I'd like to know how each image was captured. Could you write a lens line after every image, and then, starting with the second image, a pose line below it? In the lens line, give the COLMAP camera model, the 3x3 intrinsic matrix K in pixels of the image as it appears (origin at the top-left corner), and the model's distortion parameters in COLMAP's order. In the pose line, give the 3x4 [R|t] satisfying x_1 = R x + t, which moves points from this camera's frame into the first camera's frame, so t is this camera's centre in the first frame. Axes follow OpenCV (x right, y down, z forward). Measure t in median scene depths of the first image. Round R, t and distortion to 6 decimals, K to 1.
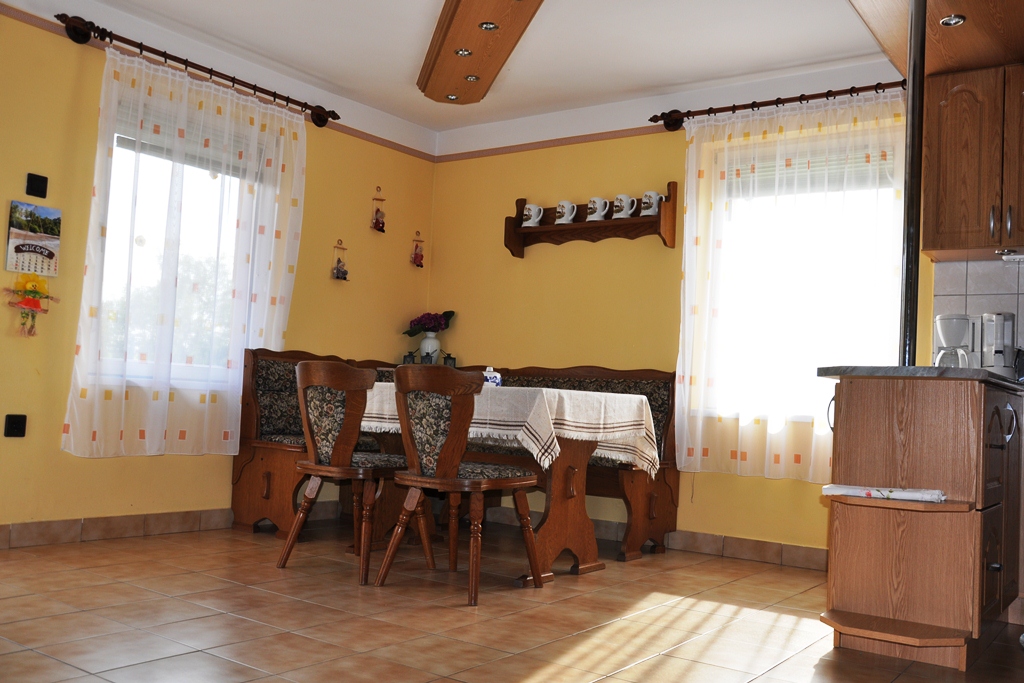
lens RADIAL K [[908.2, 0, 512.0], [0, 908.2, 341.5], [0, 0, 1]] dist [-0.073095, 0.017326]
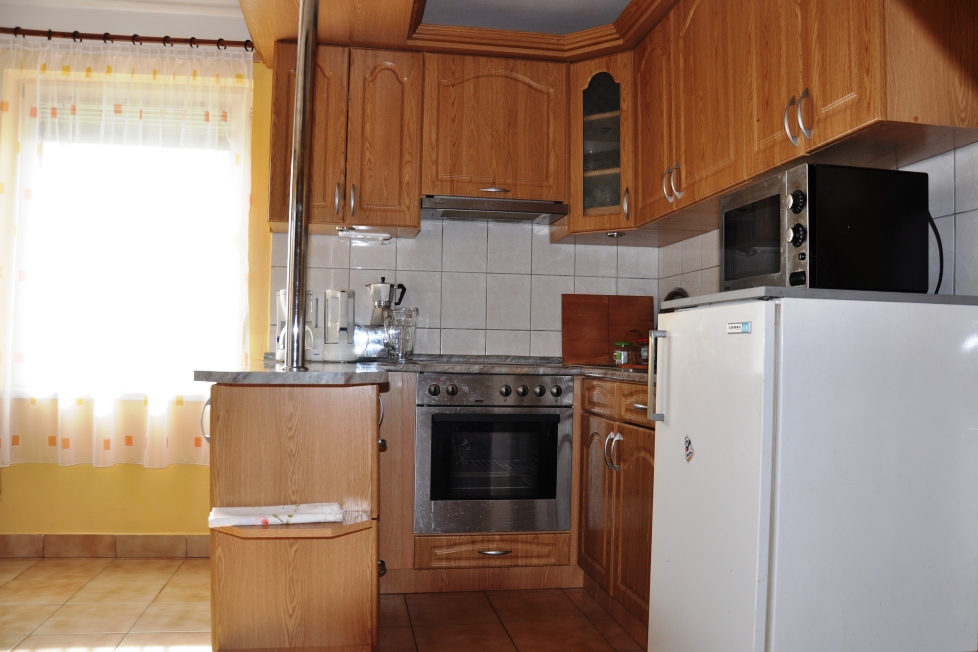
lens RADIAL K [[777.6, 0, 476.8], [0, 777.6, 327.6], [0, 0, 1]] dist [-0.150488, 0.110333]
pose [[0.689785, -0.029470, 0.723414, 0.012103], [-0.022808, 0.997791, 0.062395, -0.039524], [-0.723655, -0.059539, 0.687589, 0.232636]]
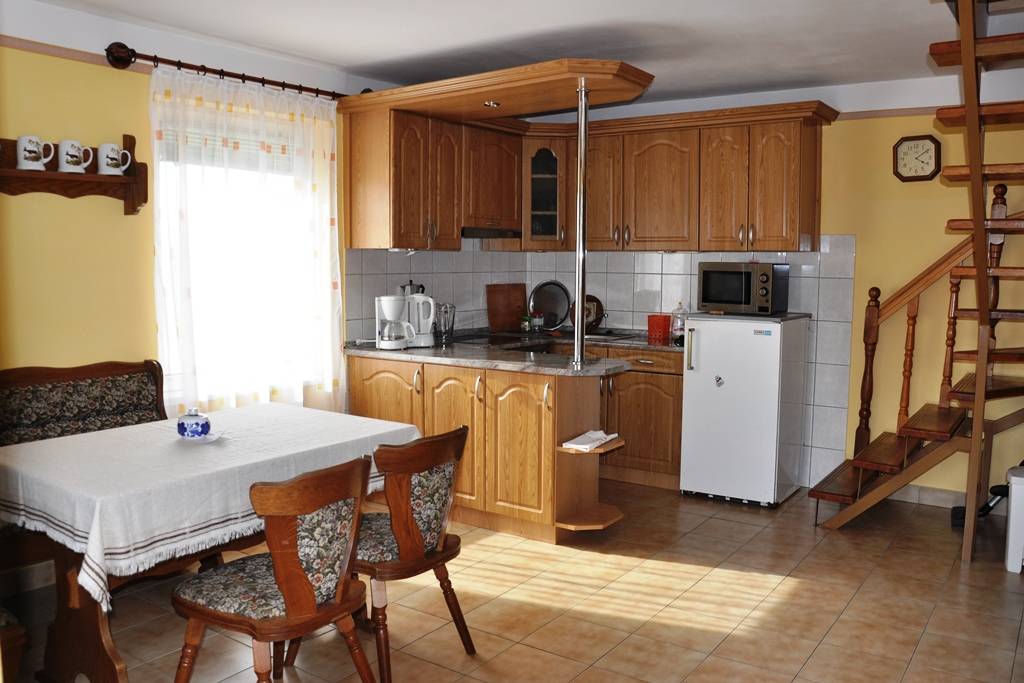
lens RADIAL K [[792.7, 0, 512.0], [0, 792.7, 341.5], [0, 0, 1]] dist [-0.163924, 0.126776]
pose [[0.001382, -0.156387, 0.987695, -0.616108], [-0.070197, 0.985244, 0.156097, -0.141881], [-0.997532, -0.069549, -0.009616, 0.735938]]
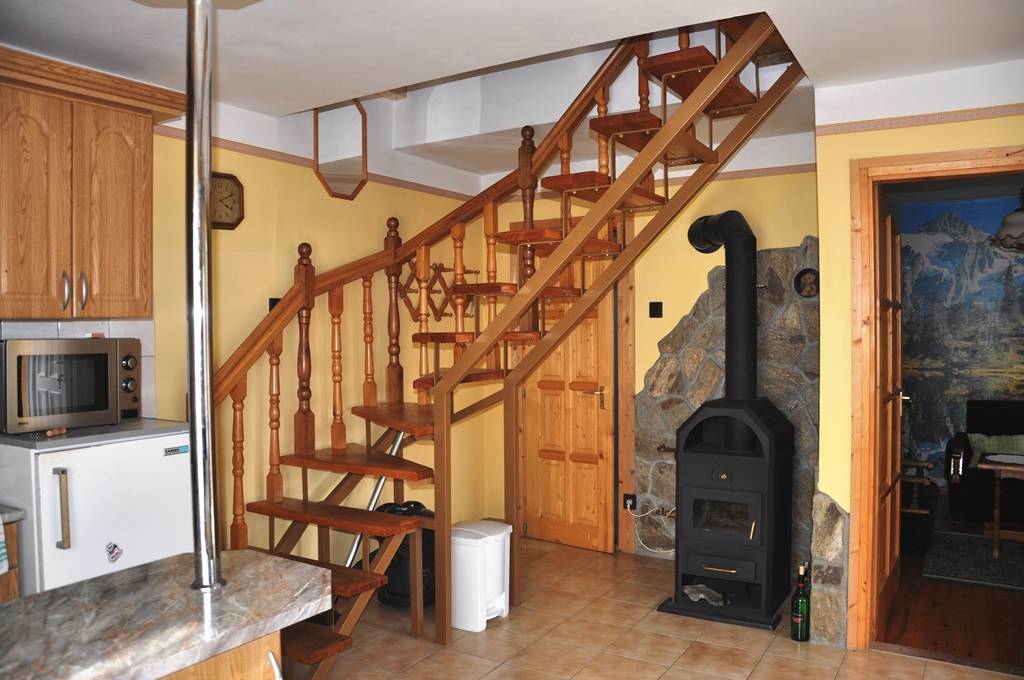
lens RADIAL K [[792.7, 0, 512.0], [0, 792.7, 340.0], [0, 0, 1]] dist [-0.163924, 0.126776]
pose [[-0.995487, -0.049610, -0.080903, 0.174825], [-0.045953, 0.997863, -0.046462, -0.089833], [0.083036, -0.042535, -0.995638, 1.044581]]
